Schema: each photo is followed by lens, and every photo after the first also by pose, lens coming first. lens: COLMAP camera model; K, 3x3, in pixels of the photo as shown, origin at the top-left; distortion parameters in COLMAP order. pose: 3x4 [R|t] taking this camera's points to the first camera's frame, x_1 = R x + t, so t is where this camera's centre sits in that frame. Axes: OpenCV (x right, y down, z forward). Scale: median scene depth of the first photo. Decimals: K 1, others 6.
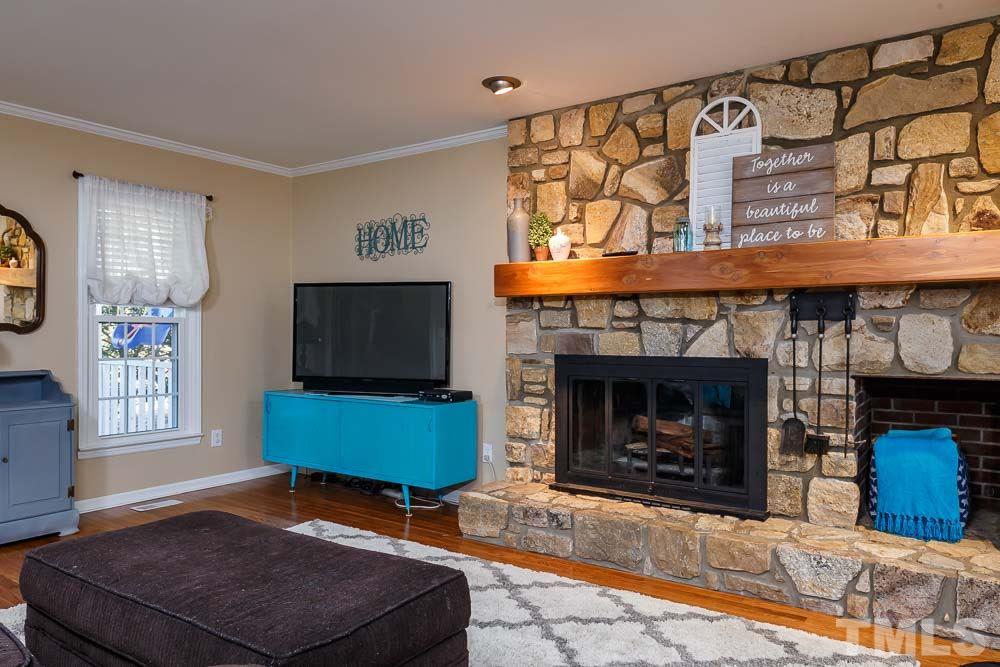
lens RADIAL K [[719.5, 0, 503.0], [0, 719.5, 335.2], [0, 0, 1]] dist [0.003800, -0.004140]
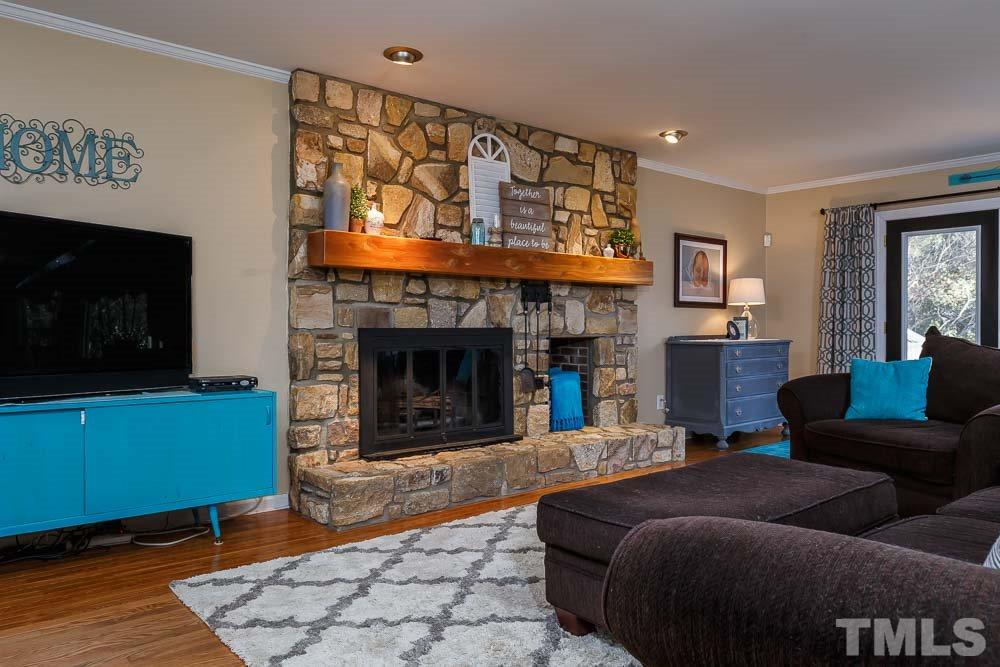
lens RADIAL K [[719.5, 0, 504.2], [0, 719.5, 331.5], [0, 0, 1]] dist [0.003800, -0.004140]
pose [[0.227706, -0.007242, 0.973703, -0.924746], [0.002877, 0.999973, 0.006765, 0.027209], [-0.973726, 0.001261, 0.227721, 0.621835]]
